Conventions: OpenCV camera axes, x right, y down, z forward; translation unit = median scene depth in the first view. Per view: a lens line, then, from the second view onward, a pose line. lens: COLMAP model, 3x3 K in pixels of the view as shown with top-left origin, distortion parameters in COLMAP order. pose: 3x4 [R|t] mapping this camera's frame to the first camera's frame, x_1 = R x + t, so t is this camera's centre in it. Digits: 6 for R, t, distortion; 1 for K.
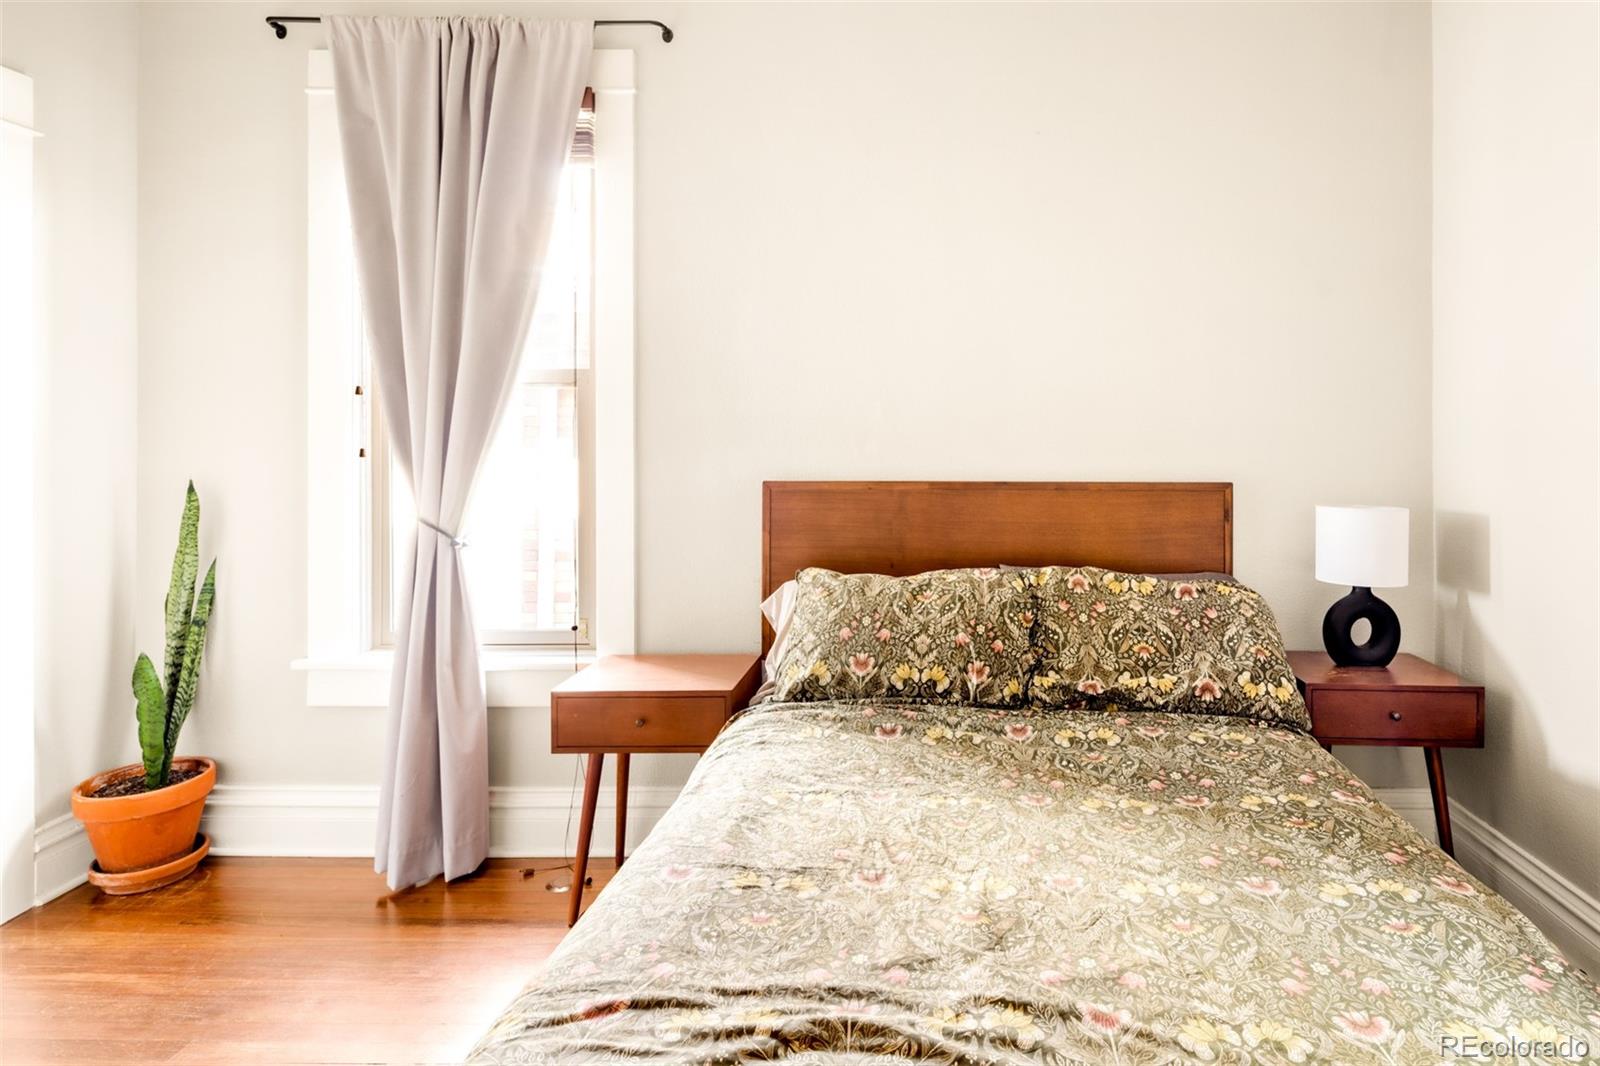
lens RADIAL K [[860.0, 0, 931.4], [0, 860.0, 434.9], [0, 0, 1]] dist [-0.000019, -0.002673]
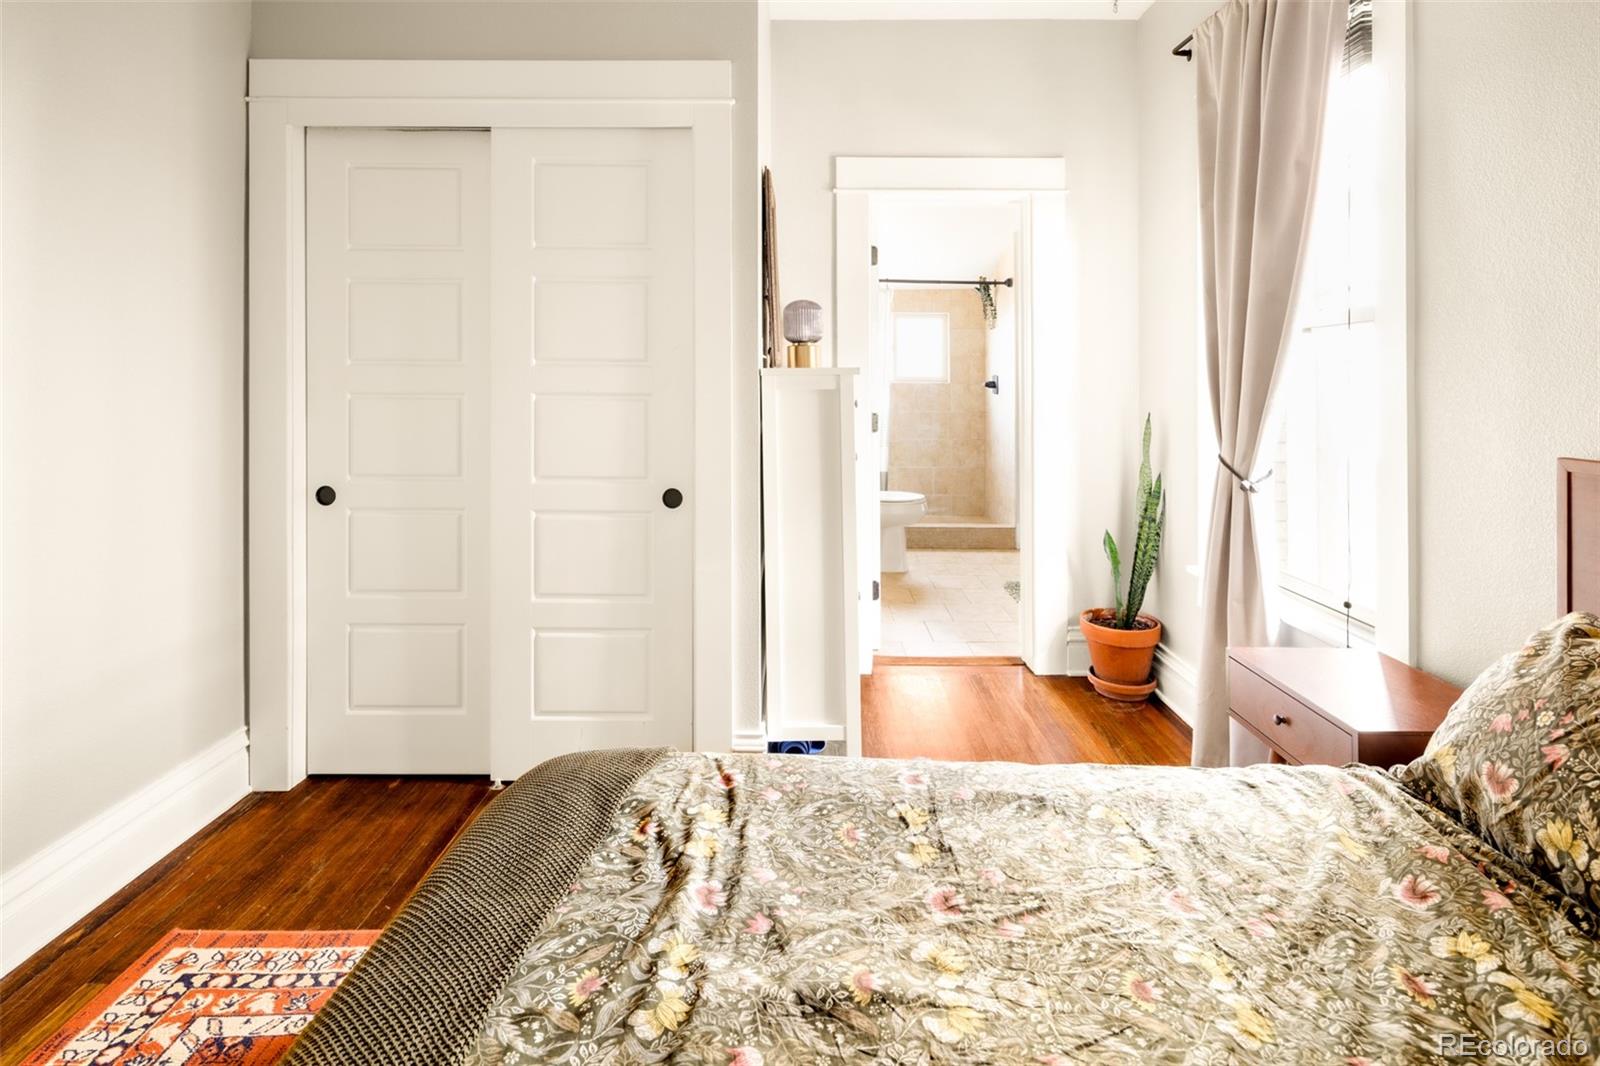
lens RADIAL K [[779.3, 0, 792.3], [0, 779.3, 364.7], [0, 0, 1]] dist [0.005880, -0.004672]
pose [[0.007522, -0.015638, -0.999849, 0.436714], [-0.009930, 0.999827, -0.015712, 0.000516], [0.999922, 0.010047, 0.007366, 0.517253]]
